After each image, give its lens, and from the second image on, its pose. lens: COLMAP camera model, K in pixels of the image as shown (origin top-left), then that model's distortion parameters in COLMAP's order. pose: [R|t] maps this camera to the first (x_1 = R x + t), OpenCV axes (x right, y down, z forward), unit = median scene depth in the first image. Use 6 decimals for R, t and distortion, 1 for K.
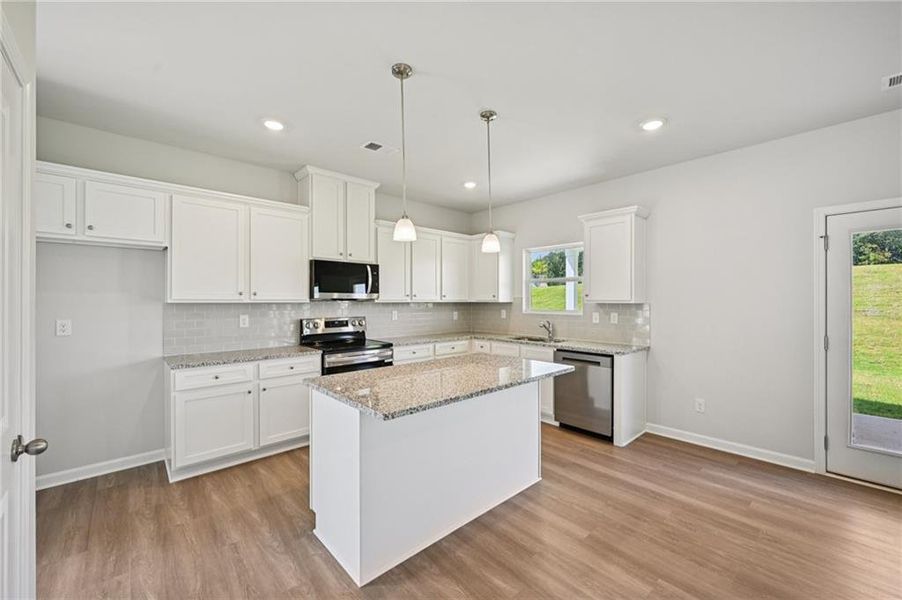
lens RADIAL K [[361.1, 0, 452.5], [0, 361.1, 301.0], [0, 0, 1]] dist [0.000220, 0.000780]
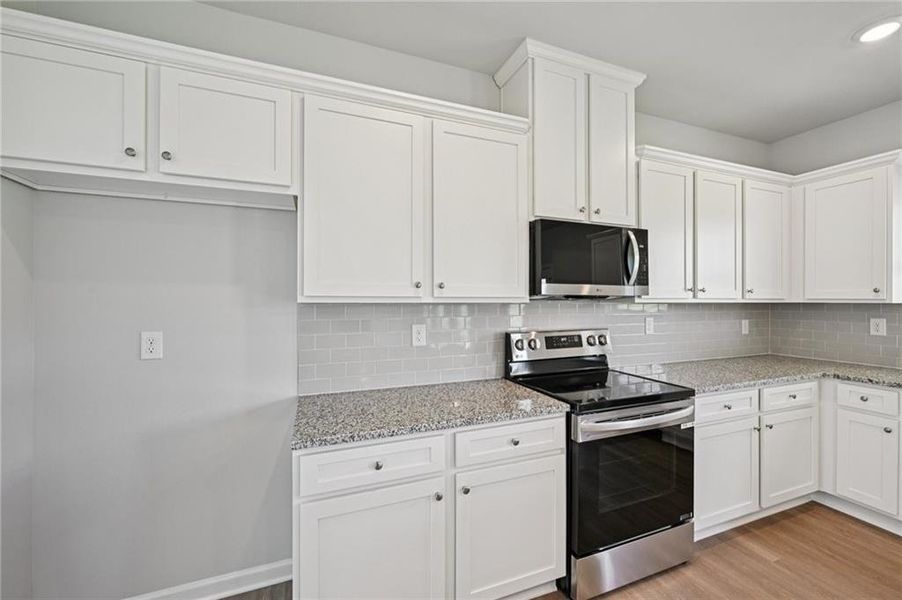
lens RADIAL K [[361.1, 0, 454.8], [0, 361.1, 302.3], [0, 0, 1]] dist [0.000220, 0.000780]
pose [[0.932711, 0.001298, -0.360623, -0.298280], [-0.000508, 0.999997, 0.002286, 0.002260], [0.360625, -0.001949, 0.932709, 0.457579]]
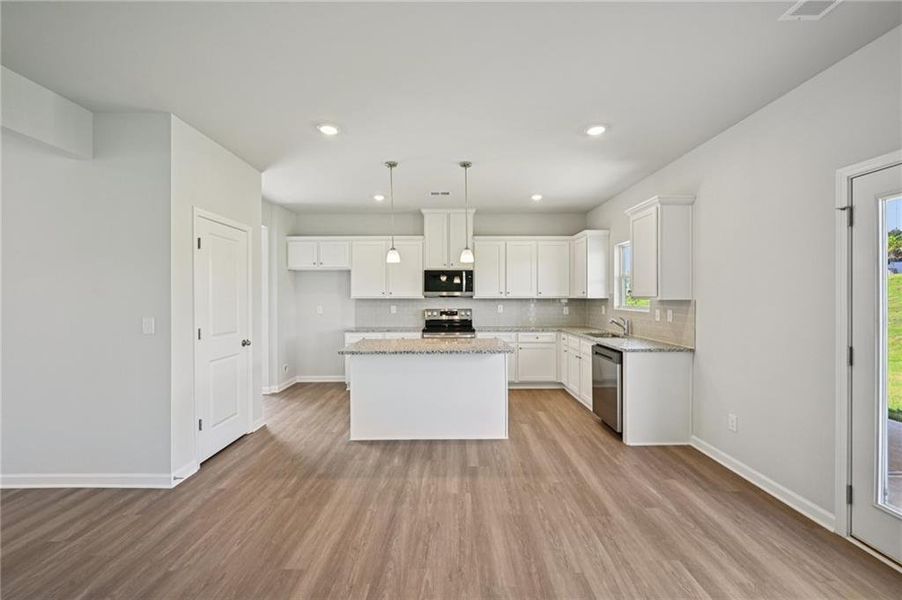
lens RADIAL K [[361.1, 0, 451.7], [0, 361.1, 298.8], [0, 0, 1]] dist [0.000220, 0.000780]
pose [[0.740575, 0.002135, -0.671970, 0.690292], [0.001938, 0.999984, 0.005313, -0.001855], [0.671971, -0.005237, 0.740559, -0.045809]]
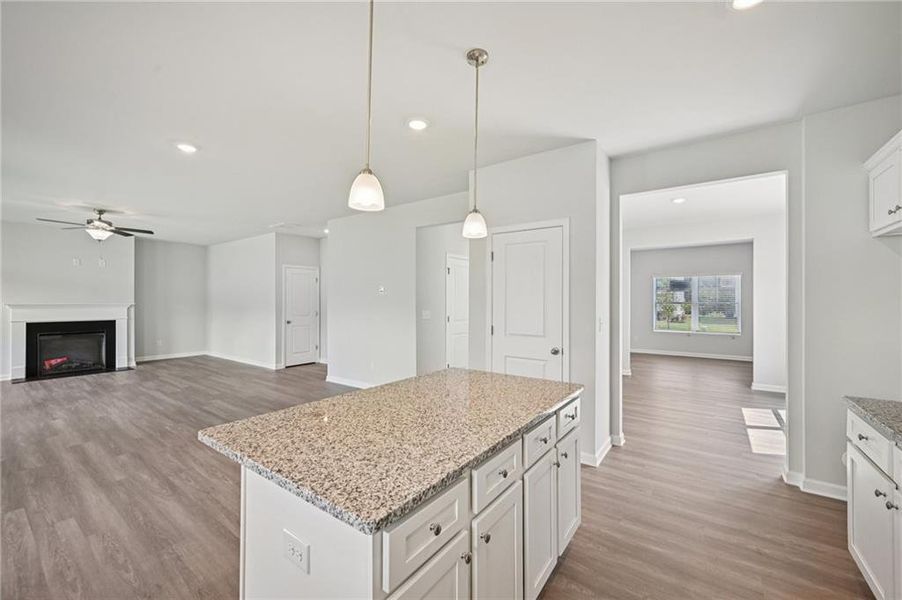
lens RADIAL K [[361.1, 0, 450.3], [0, 361.1, 302.4], [0, 0, 1]] dist [0.000220, 0.000780]
pose [[-0.981413, -0.000543, -0.191906, 0.061064], [-0.001742, 0.999980, 0.006080, -0.002804], [0.191899, 0.006302, -0.981395, 1.067528]]
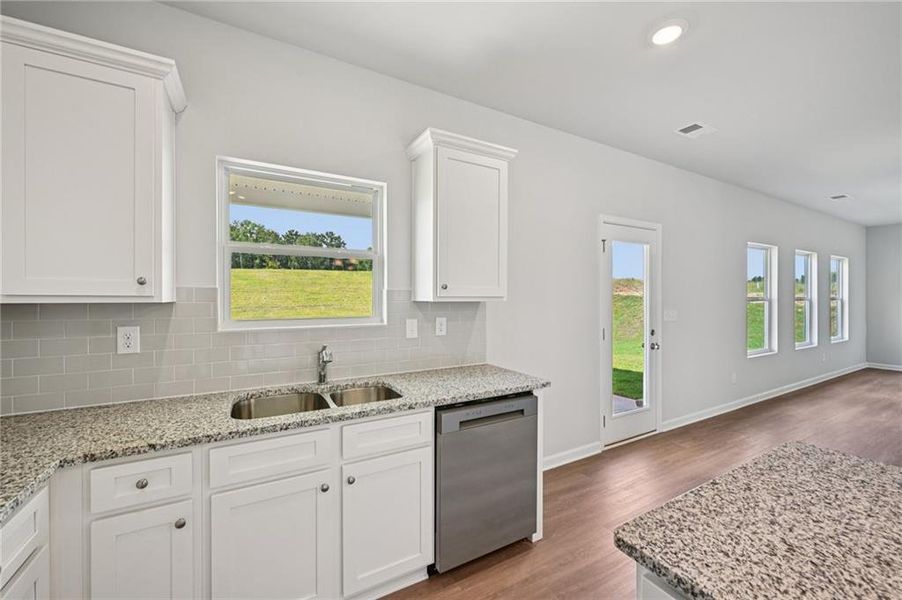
lens RADIAL K [[361.1, 0, 452.1], [0, 361.1, 300.3], [0, 0, 1]] dist [0.000220, 0.000780]
pose [[0.222726, -0.008826, 0.974841, -0.138141], [0.000915, 0.999960, 0.008845, -0.001236], [-0.974881, -0.001078, 0.222725, 0.901348]]
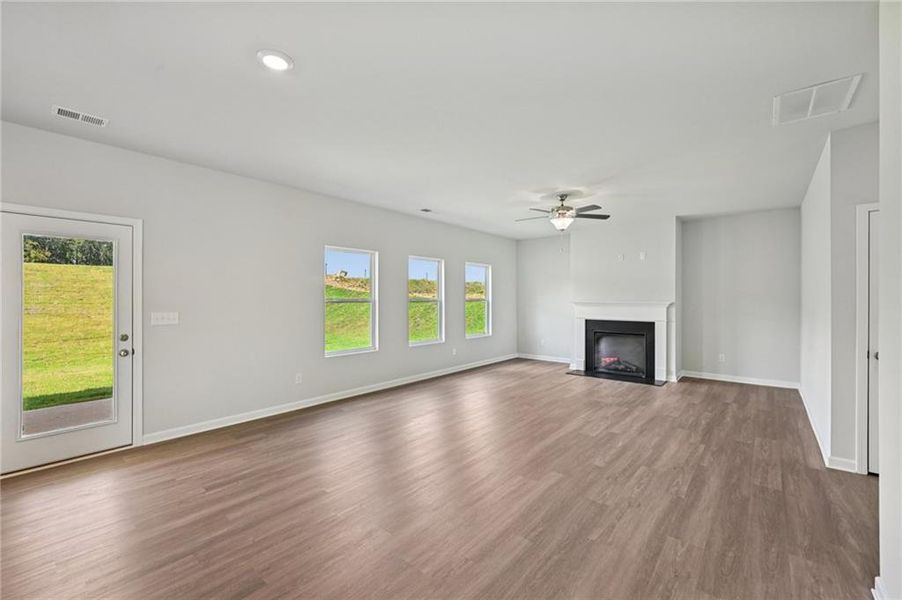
lens RADIAL K [[374.8, 0, 452.8], [0, 374.8, 296.3], [0, 0, 1]] dist [-0.003497, -0.000212]
pose [[-0.132813, 0.005592, 0.991125, -0.087261], [0.001526, 0.999984, -0.005437, -0.000544], [-0.991140, 0.000790, -0.132819, -0.059071]]
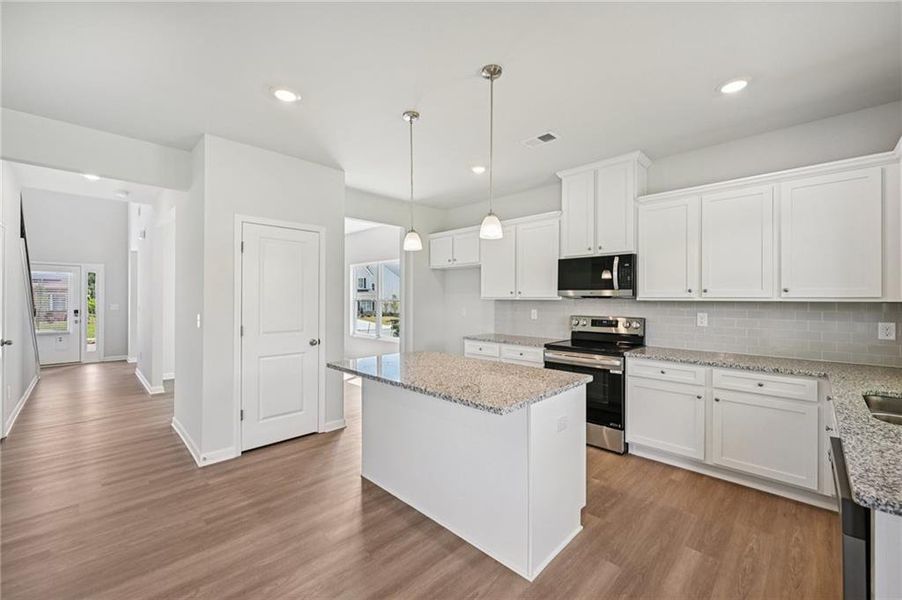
lens RADIAL K [[361.1, 0, 453.4], [0, 361.1, 300.3], [0, 0, 1]] dist [0.000220, 0.000780]
pose [[0.053722, 0.005456, -0.998541, 0.630609], [-0.002433, 0.999983, 0.005333, 0.000244], [0.998553, 0.002143, 0.053735, 0.605252]]
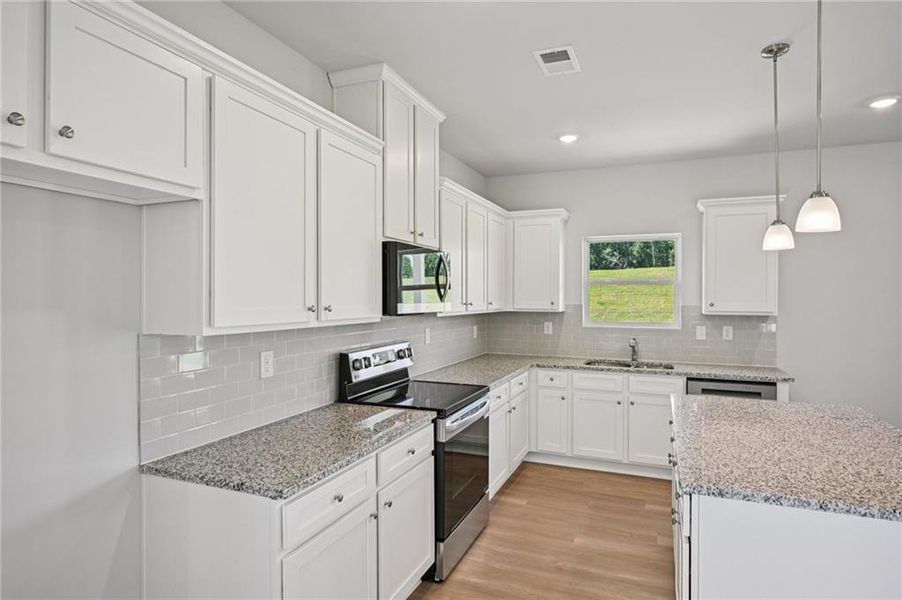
lens RADIAL K [[504.9, 0, 454.5], [0, 504.9, 297.7], [0, 0, 1]] dist [0.002385, 0.000294]
pose [[0.904151, 0.002002, 0.427209, -0.596233], [-0.002454, 0.999997, 0.000507, -0.030833], [-0.427207, -0.001507, 0.904153, 0.274231]]
